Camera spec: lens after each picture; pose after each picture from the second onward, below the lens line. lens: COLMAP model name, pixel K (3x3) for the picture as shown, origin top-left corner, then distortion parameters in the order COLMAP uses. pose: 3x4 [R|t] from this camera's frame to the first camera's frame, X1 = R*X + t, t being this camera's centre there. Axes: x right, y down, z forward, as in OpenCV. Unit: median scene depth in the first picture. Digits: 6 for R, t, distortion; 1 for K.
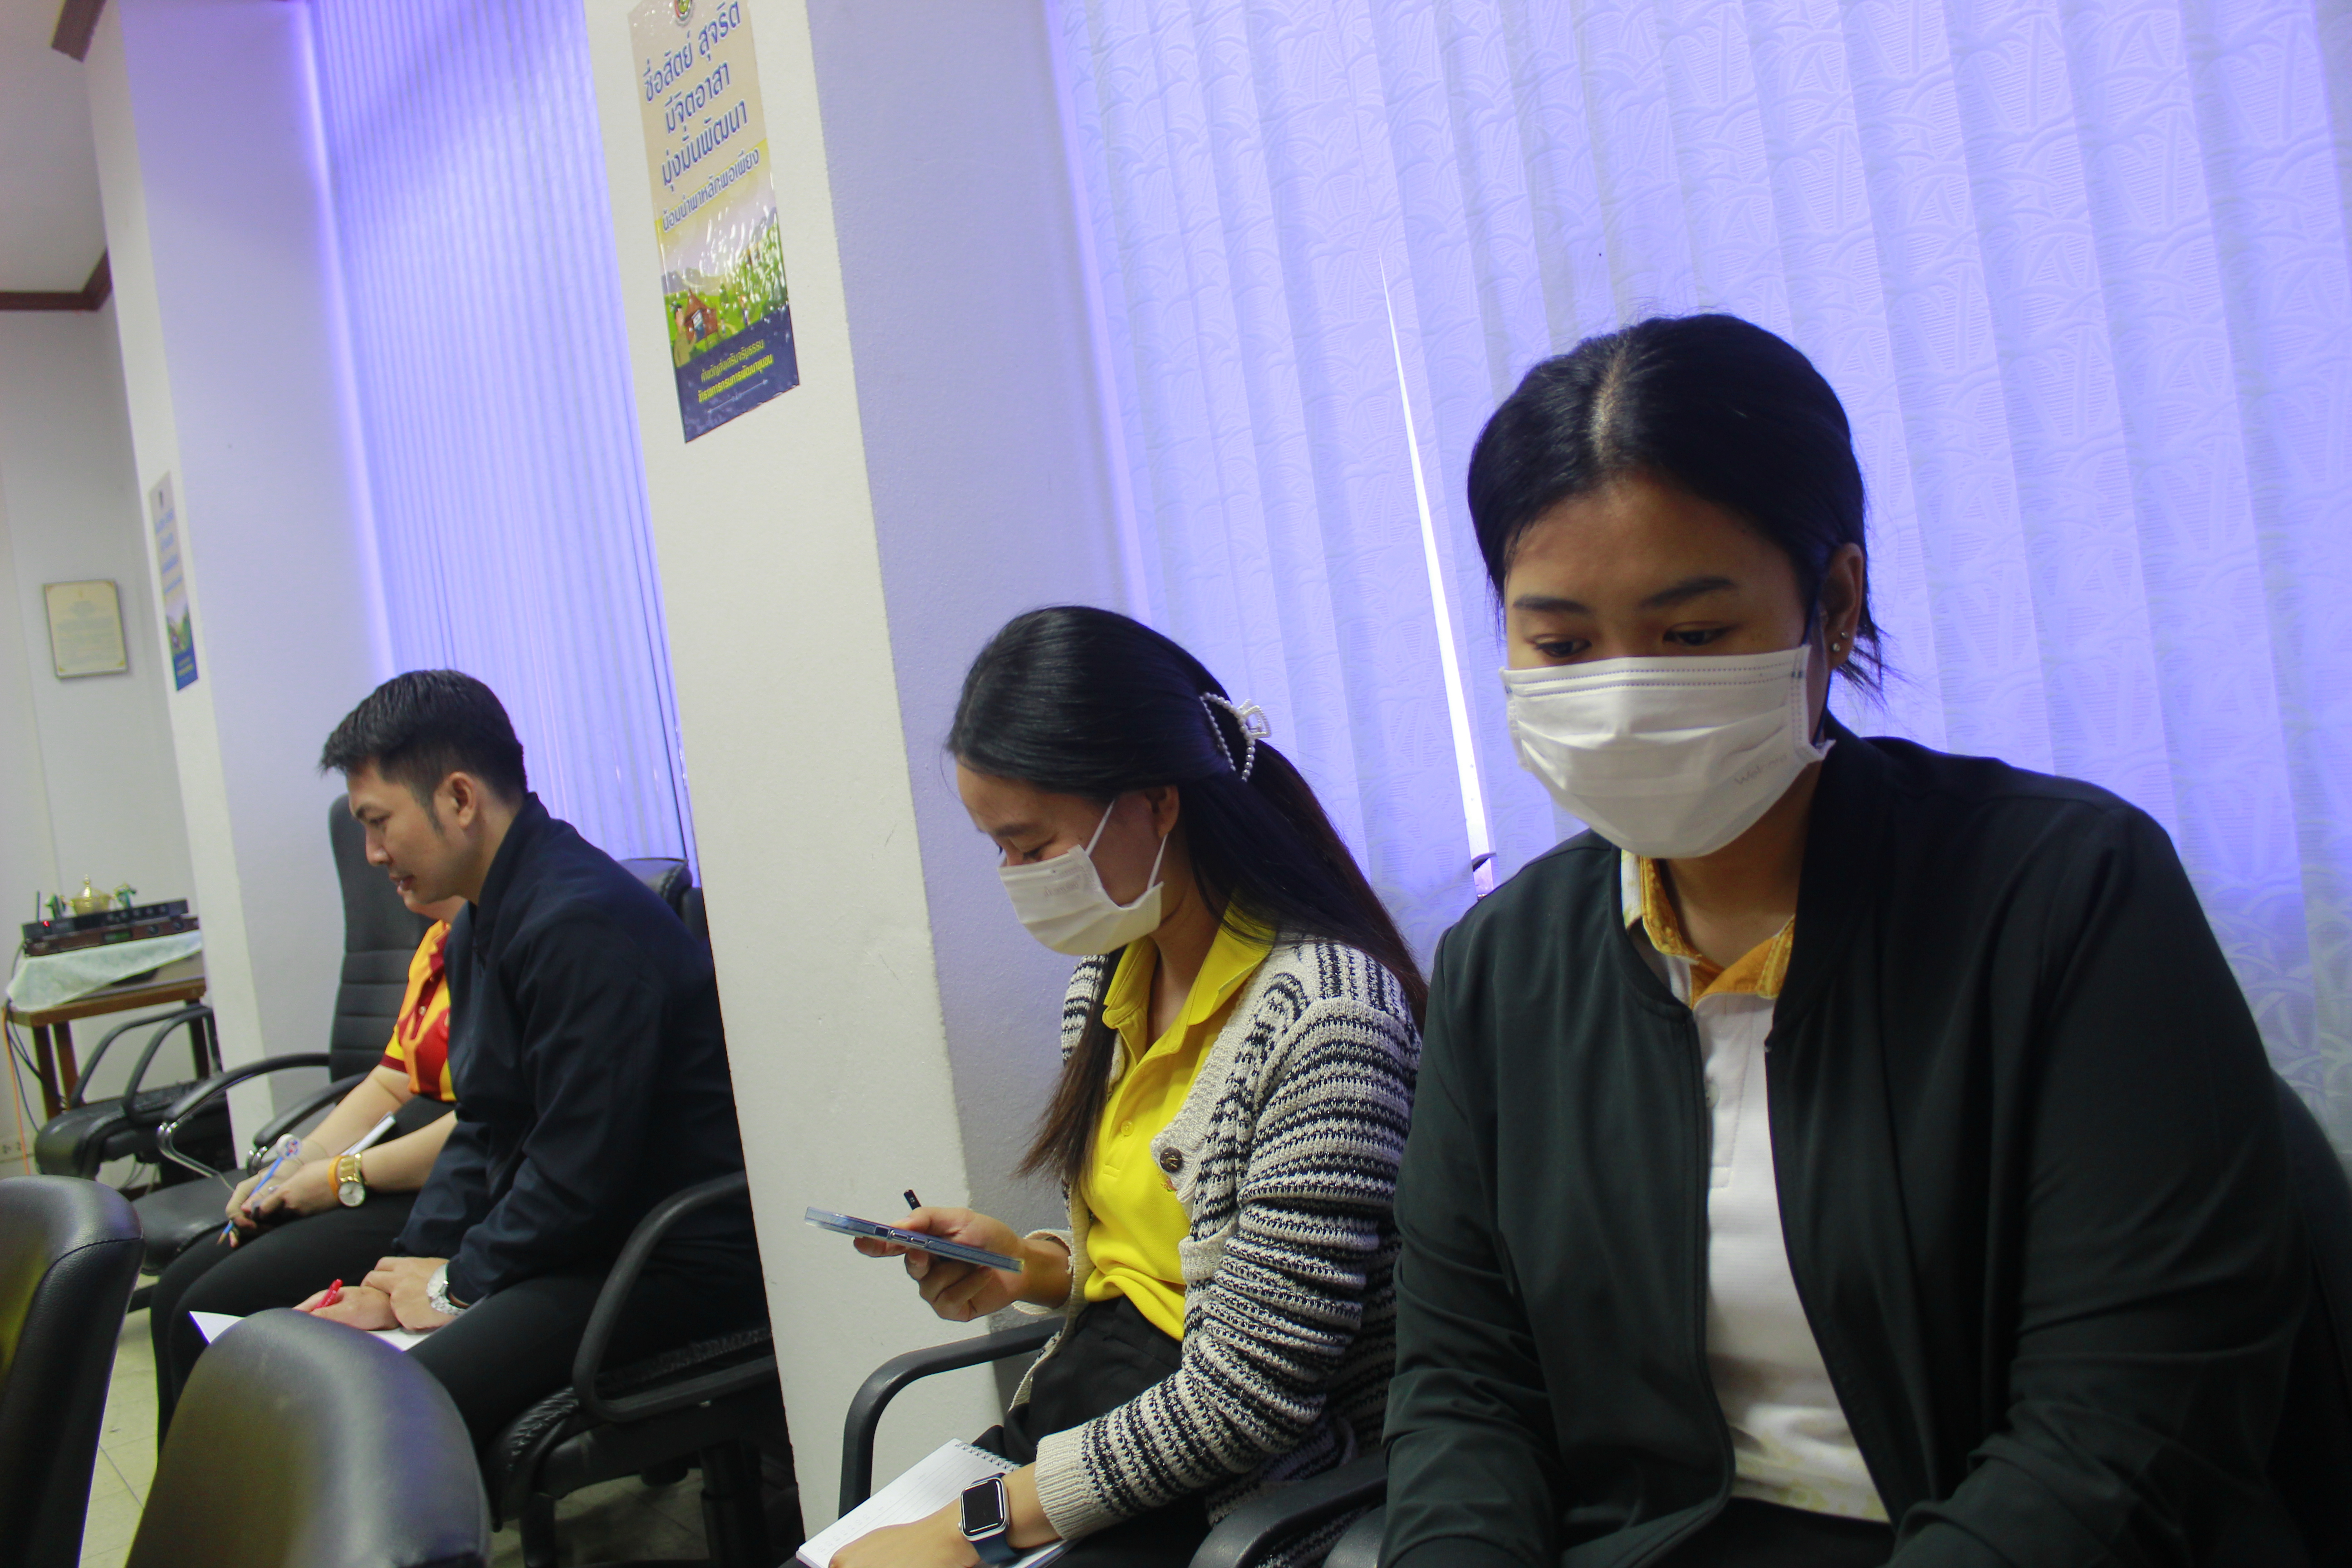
lens RADIAL K [[1996.1, 0, 1175.5], [0, 1996.1, 793.3], [0, 0, 1]] dist [-0.168815, 0.141549]
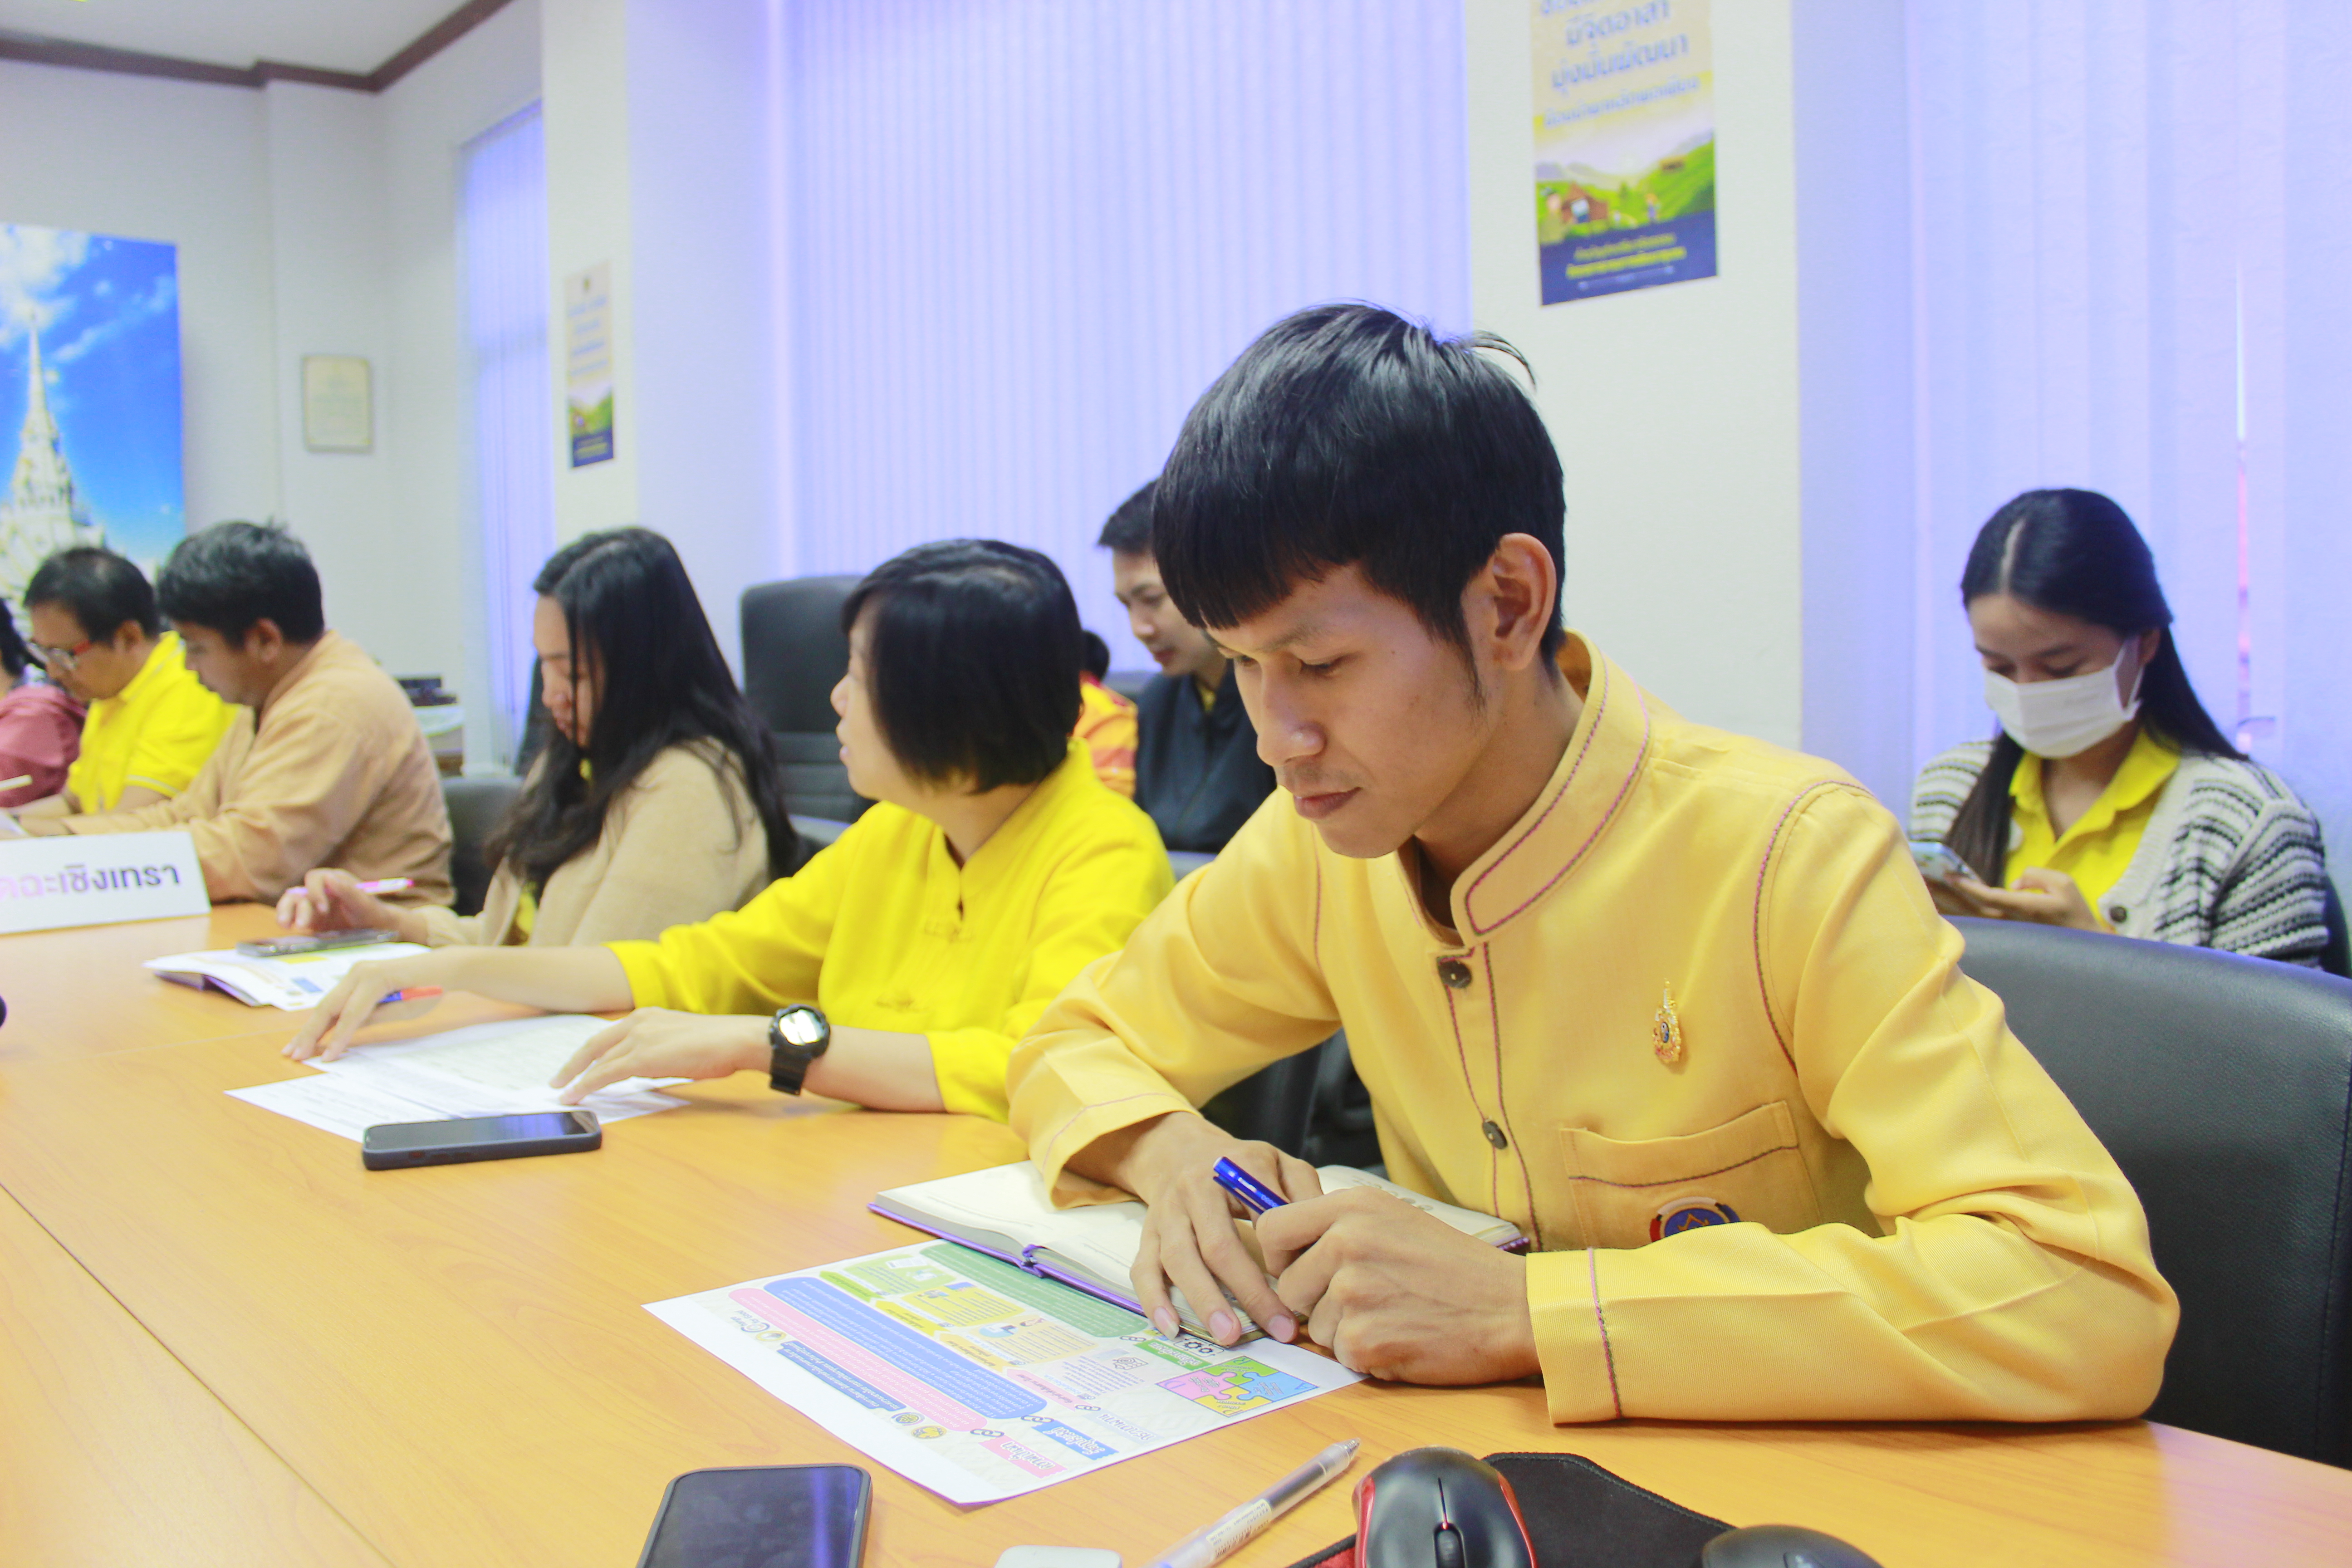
lens RADIAL K [[1996.1, 0, 1169.4], [0, 1996.1, 751.8], [0, 0, 1]] dist [-0.168815, 0.141549]
pose [[0.992167, 0.111114, 0.057082, -0.519418], [-0.112381, 0.993474, 0.019476, 0.089622], [-0.054545, -0.025738, 0.998180, -0.174918]]
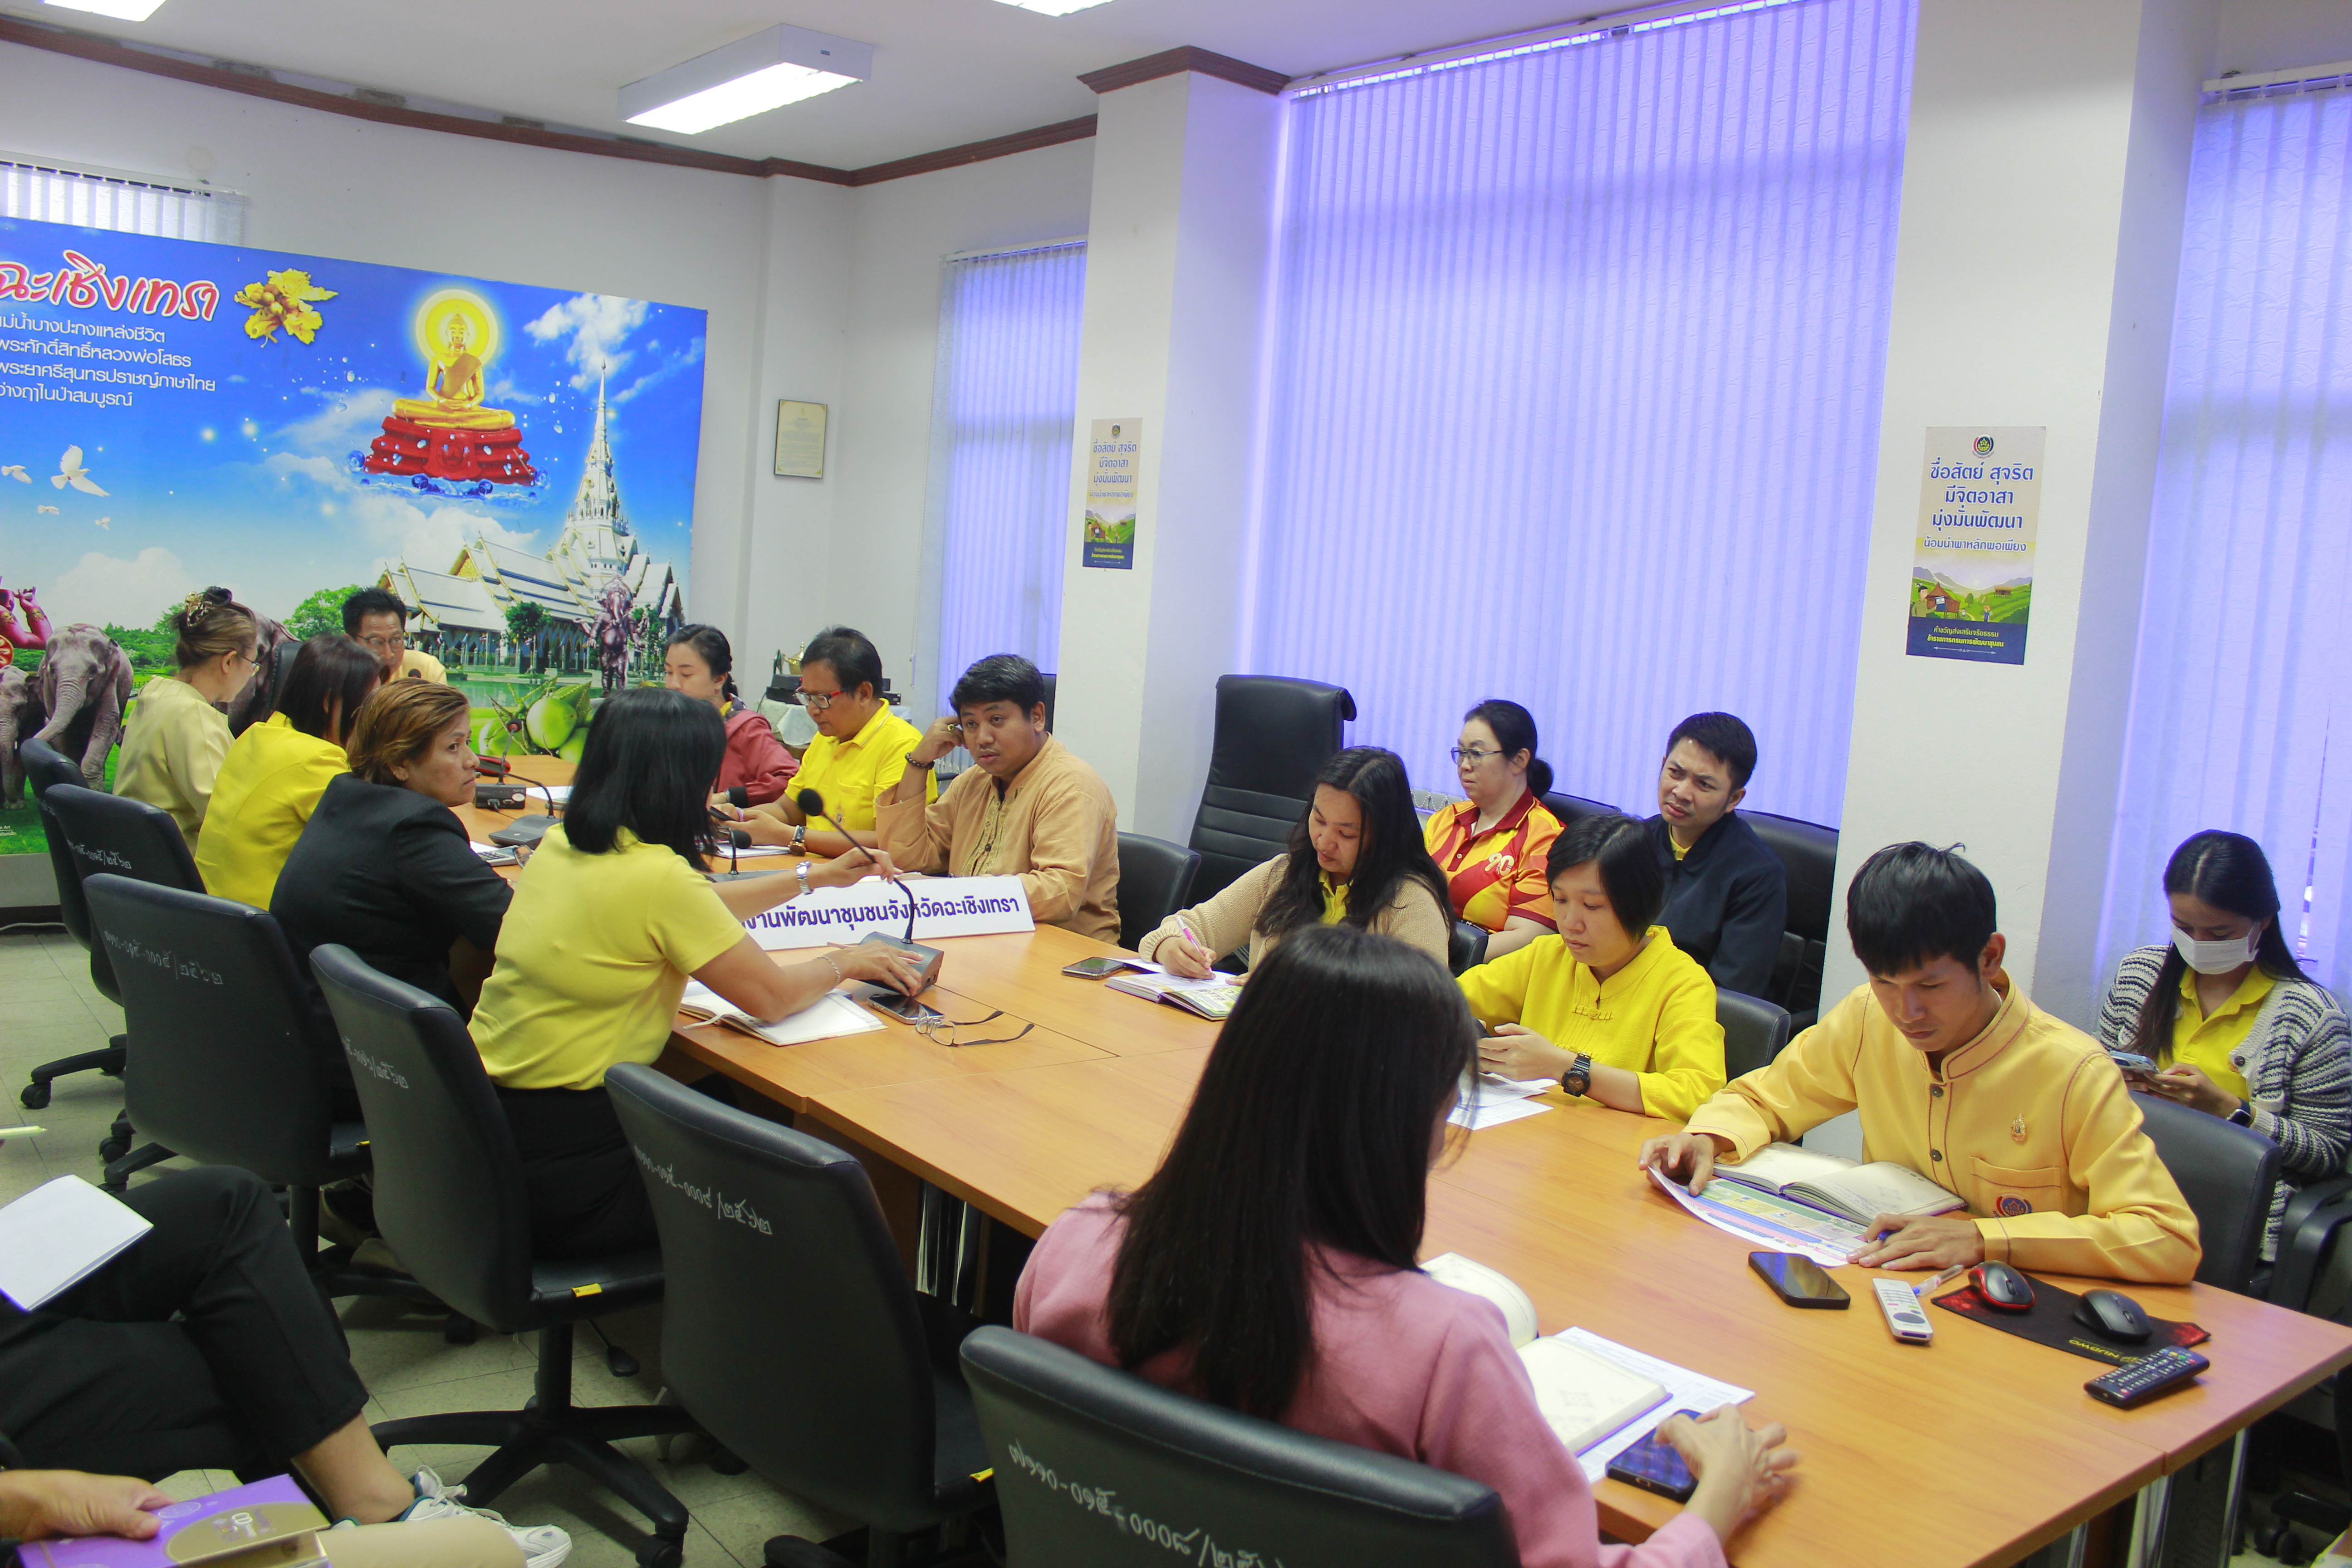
lens RADIAL K [[1996.1, 0, 1184.6], [0, 1996.1, 769.3], [0, 0, 1]] dist [-0.168815, 0.141549]
pose [[0.976890, 0.210341, 0.037977, -1.021484], [-0.212477, 0.974956, 0.065683, -0.043792], [-0.023210, -0.072235, 0.997118, -0.944732]]
